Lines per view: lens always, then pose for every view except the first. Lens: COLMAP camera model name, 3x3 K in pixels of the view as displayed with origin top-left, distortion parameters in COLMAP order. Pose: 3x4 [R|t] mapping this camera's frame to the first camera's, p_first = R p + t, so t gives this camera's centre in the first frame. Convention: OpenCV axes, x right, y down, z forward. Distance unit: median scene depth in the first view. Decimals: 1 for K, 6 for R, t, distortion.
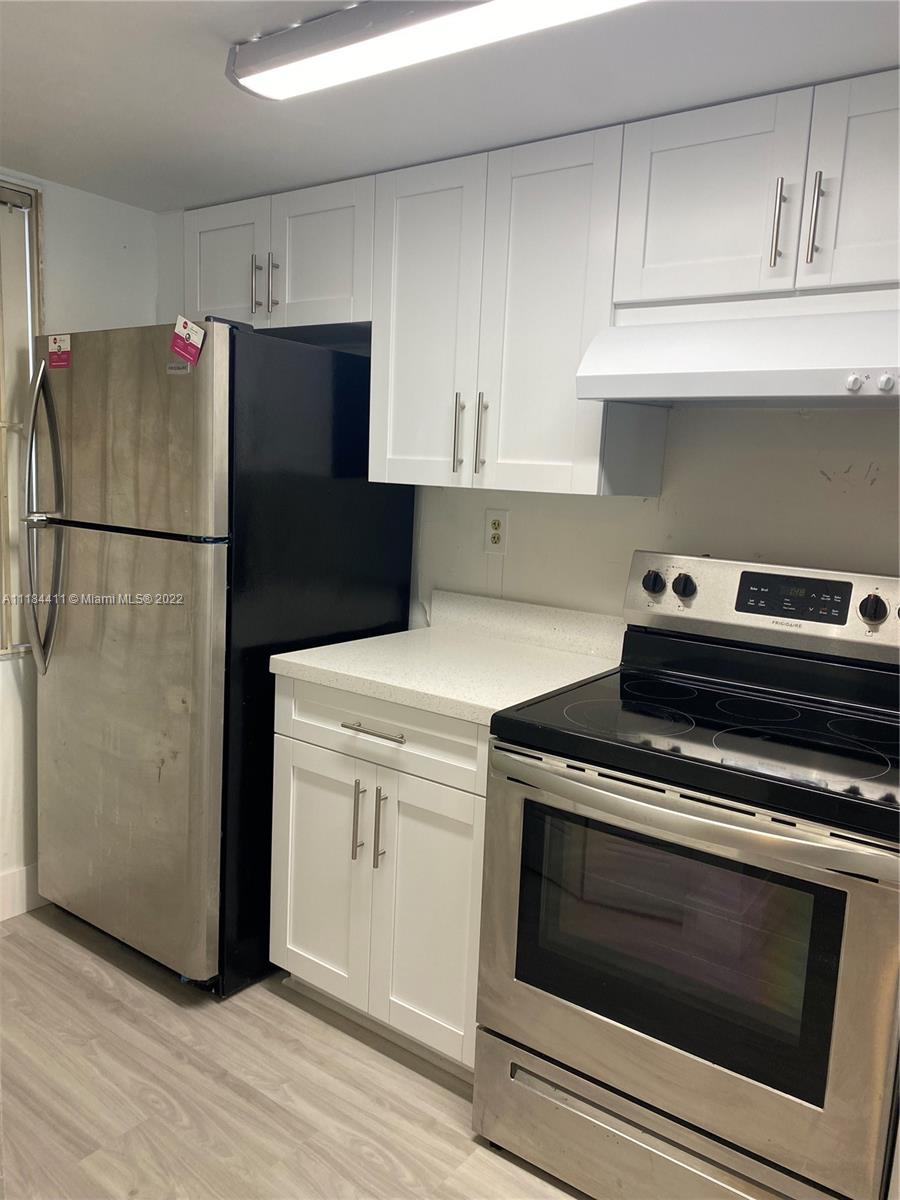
lens RADIAL K [[901.9, 0, 456.5], [0, 901.9, 604.9], [0, 0, 1]] dist [0.035871, -0.043753]
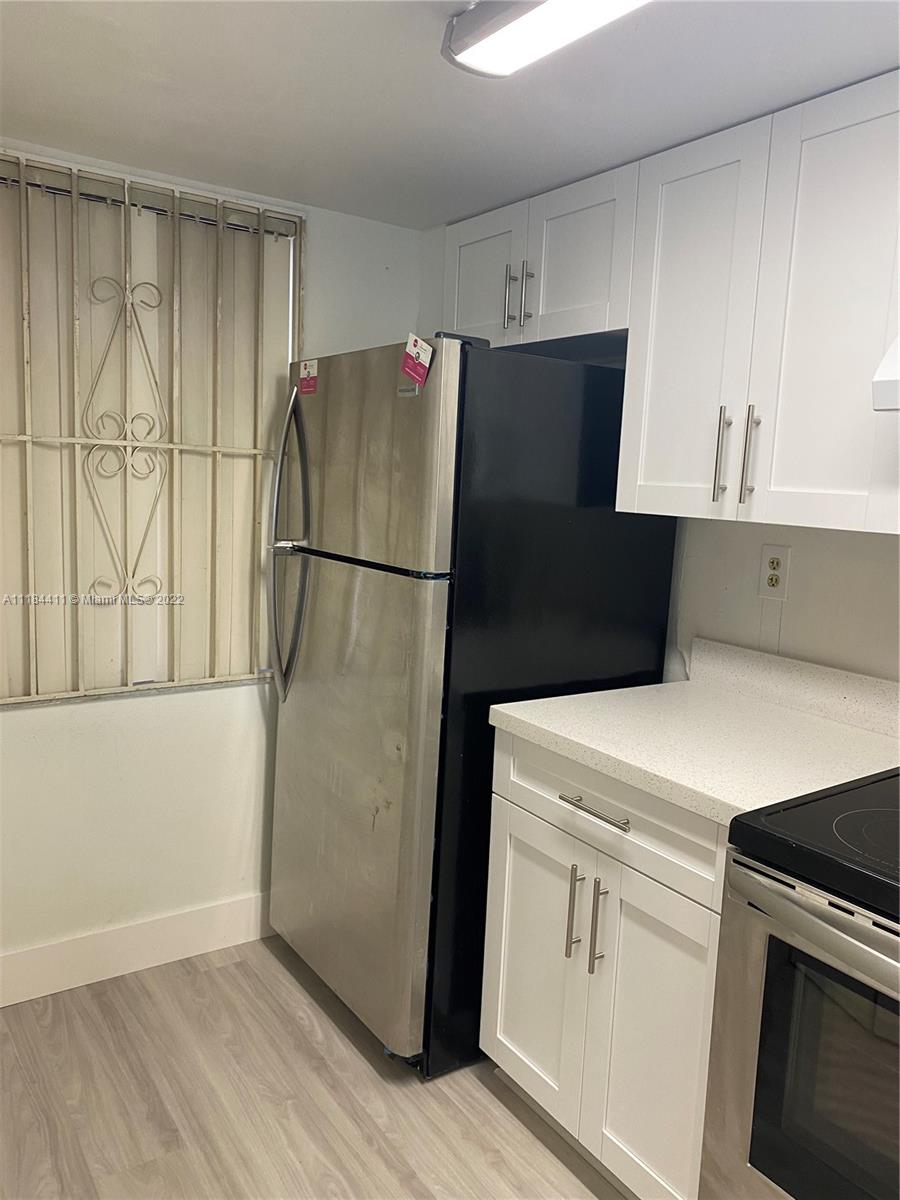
lens RADIAL K [[901.9, 0, 462.5], [0, 901.9, 599.2], [0, 0, 1]] dist [0.035871, -0.043753]
pose [[0.944248, 0.042108, -0.326532, 0.053610], [-0.050620, 0.998563, -0.017611, -0.032024], [0.325321, 0.033159, 0.945022, 0.143653]]
